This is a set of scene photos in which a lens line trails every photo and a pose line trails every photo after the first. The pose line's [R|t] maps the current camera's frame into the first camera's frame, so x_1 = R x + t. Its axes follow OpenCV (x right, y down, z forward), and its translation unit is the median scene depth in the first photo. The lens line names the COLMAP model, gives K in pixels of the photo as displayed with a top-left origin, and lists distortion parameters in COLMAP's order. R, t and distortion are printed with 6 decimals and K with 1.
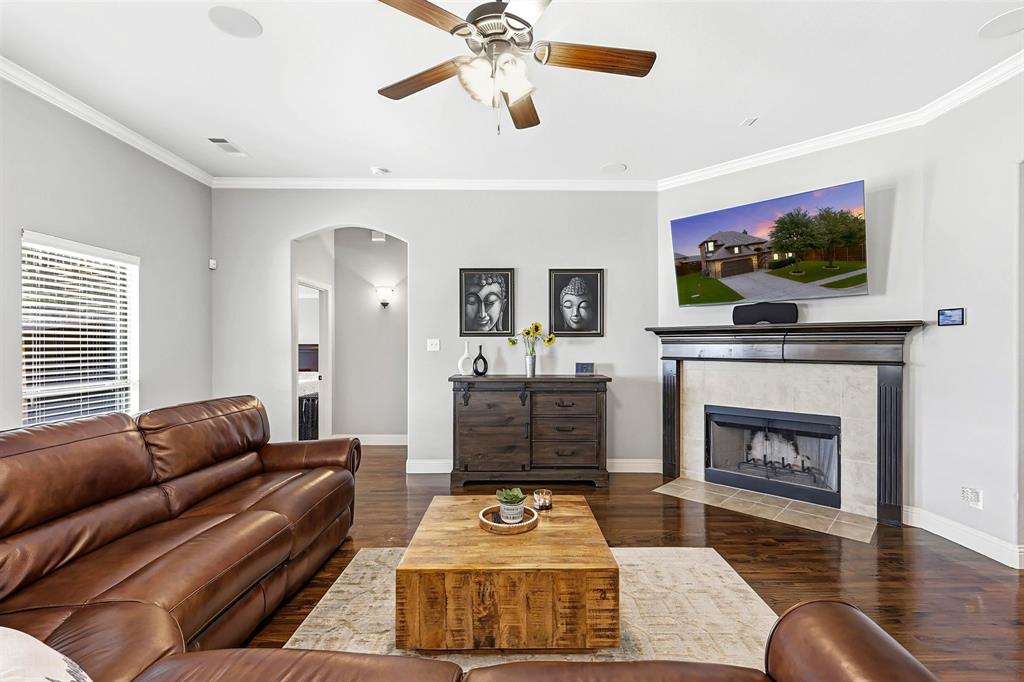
lens RADIAL K [[472.4, 0, 516.9], [0, 472.4, 344.6], [0, 0, 1]] dist [-0.008643, 0.000146]
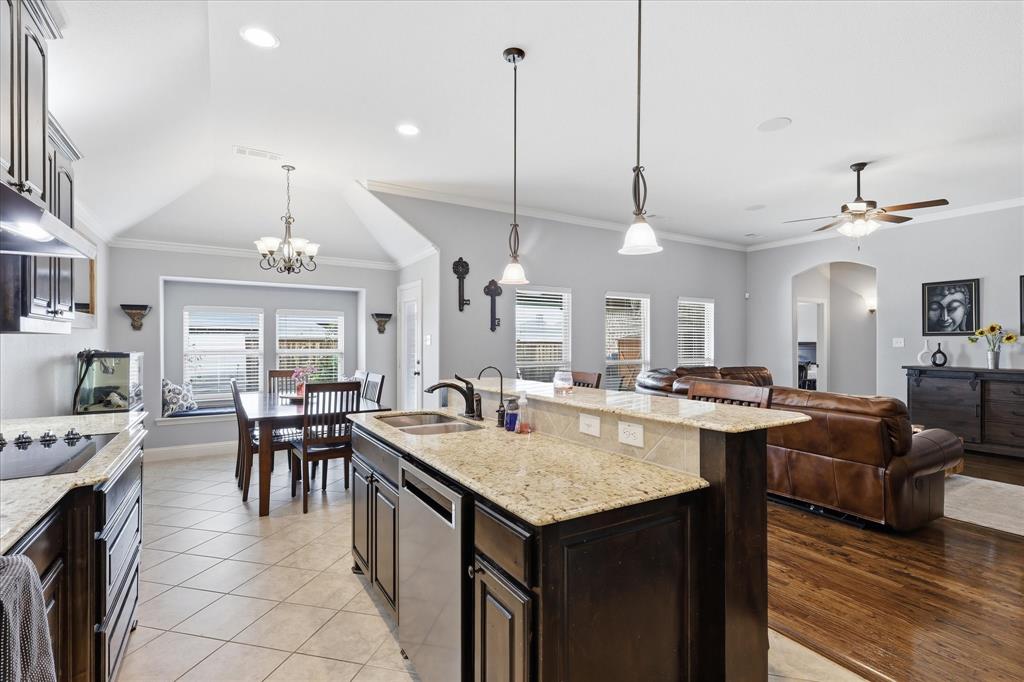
lens RADIAL K [[472.4, 0, 534.7], [0, 472.4, 343.0], [0, 0, 1]] dist [-0.008643, 0.000146]
pose [[0.542179, 0.002166, -0.840260, 0.385026], [-0.003372, 0.999994, 0.000402, 0.005250], [0.840256, 0.002616, 0.542183, -0.592653]]
